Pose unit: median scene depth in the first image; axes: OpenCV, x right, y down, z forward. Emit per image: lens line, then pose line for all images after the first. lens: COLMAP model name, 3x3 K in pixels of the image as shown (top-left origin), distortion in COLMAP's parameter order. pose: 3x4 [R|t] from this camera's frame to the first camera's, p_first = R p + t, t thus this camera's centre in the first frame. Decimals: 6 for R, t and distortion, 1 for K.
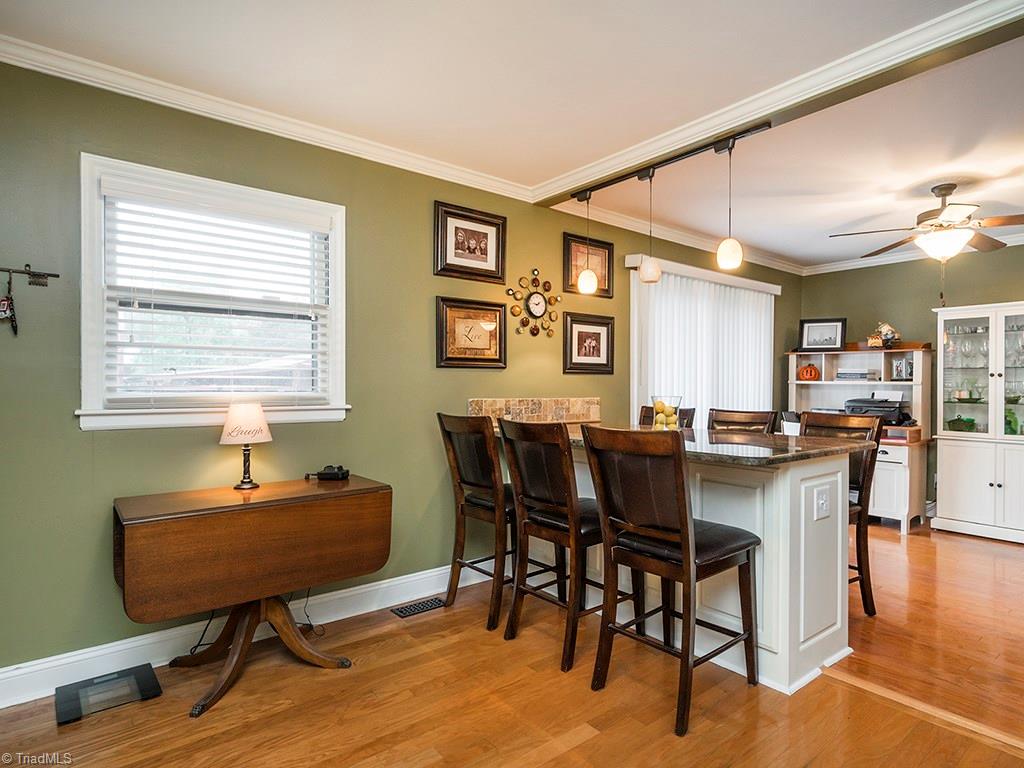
lens RADIAL K [[575.5, 0, 573.5], [0, 575.5, 388.5], [0, 0, 1]] dist [0.001193, -0.000401]
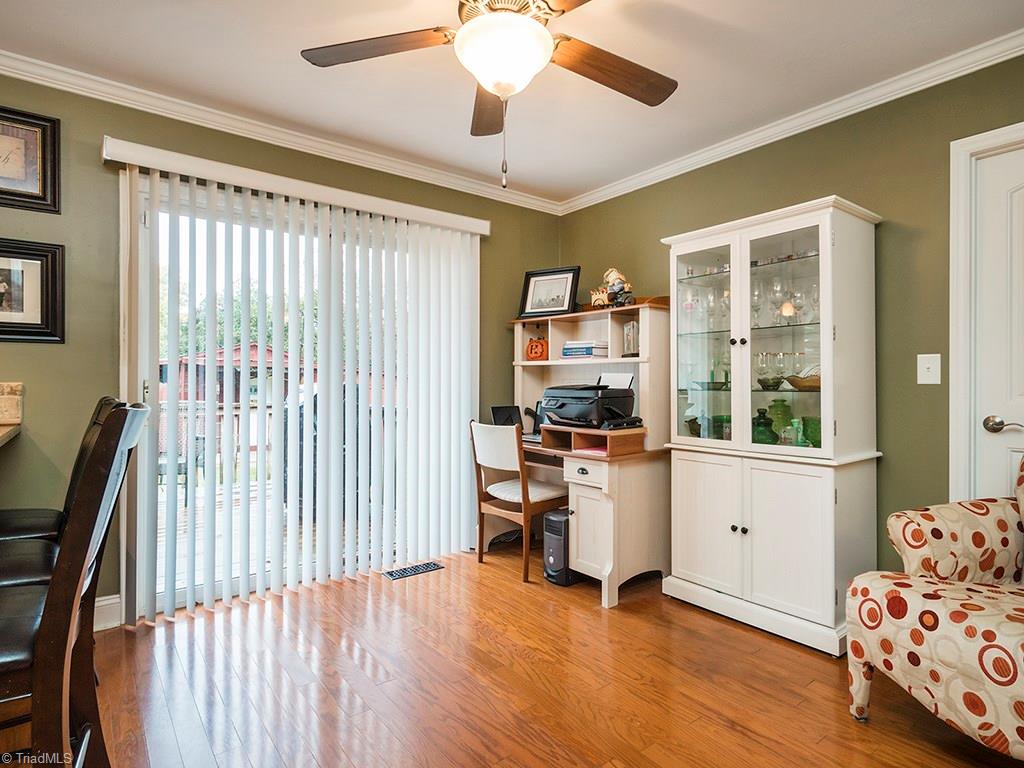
lens RADIAL K [[559.2, 0, 550.1], [0, 559.2, 383.2], [0, 0, 1]] dist [-0.000478, -0.001301]
pose [[0.999631, -0.004350, -0.026821, 0.493415], [0.004232, 0.999981, -0.004455, 0.018158], [0.026840, 0.004339, 0.999630, 0.376735]]
